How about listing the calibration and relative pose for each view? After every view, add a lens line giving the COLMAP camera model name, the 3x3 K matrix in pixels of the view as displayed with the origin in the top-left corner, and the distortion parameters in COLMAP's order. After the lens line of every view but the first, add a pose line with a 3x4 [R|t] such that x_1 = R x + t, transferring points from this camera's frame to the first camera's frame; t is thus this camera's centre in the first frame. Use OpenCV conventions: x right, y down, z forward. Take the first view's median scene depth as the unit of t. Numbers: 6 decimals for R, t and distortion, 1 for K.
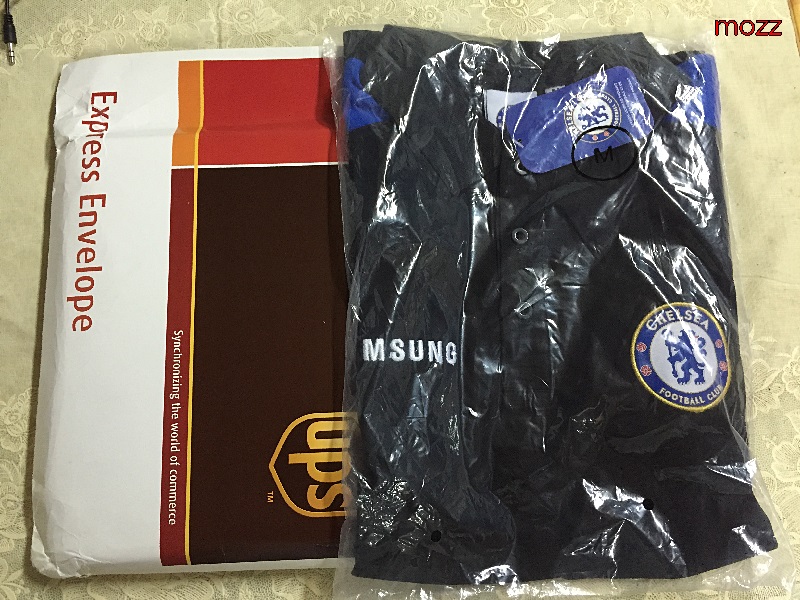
lens RADIAL K [[674.7, 0, 400.5], [0, 674.7, 212.7], [0, 0, 1]] dist [-0.079207, 0.011121]
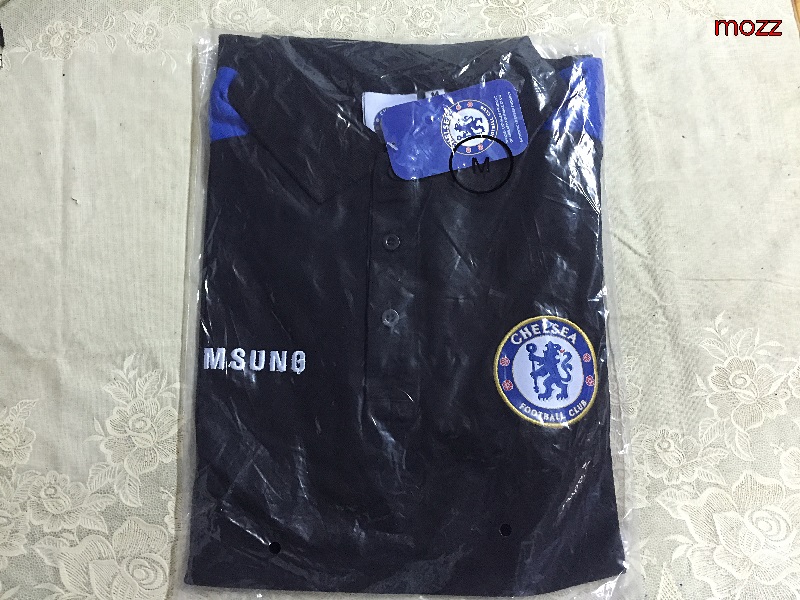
lens RADIAL K [[674.7, 0, 400.5], [0, 674.7, 212.7], [0, 0, 1]] dist [-0.079207, 0.011121]
pose [[0.999239, 0.008604, -0.038057, 0.242702], [-0.008420, 0.999952, 0.005004, -0.022504], [0.038098, -0.004680, 0.999263, -0.004024]]
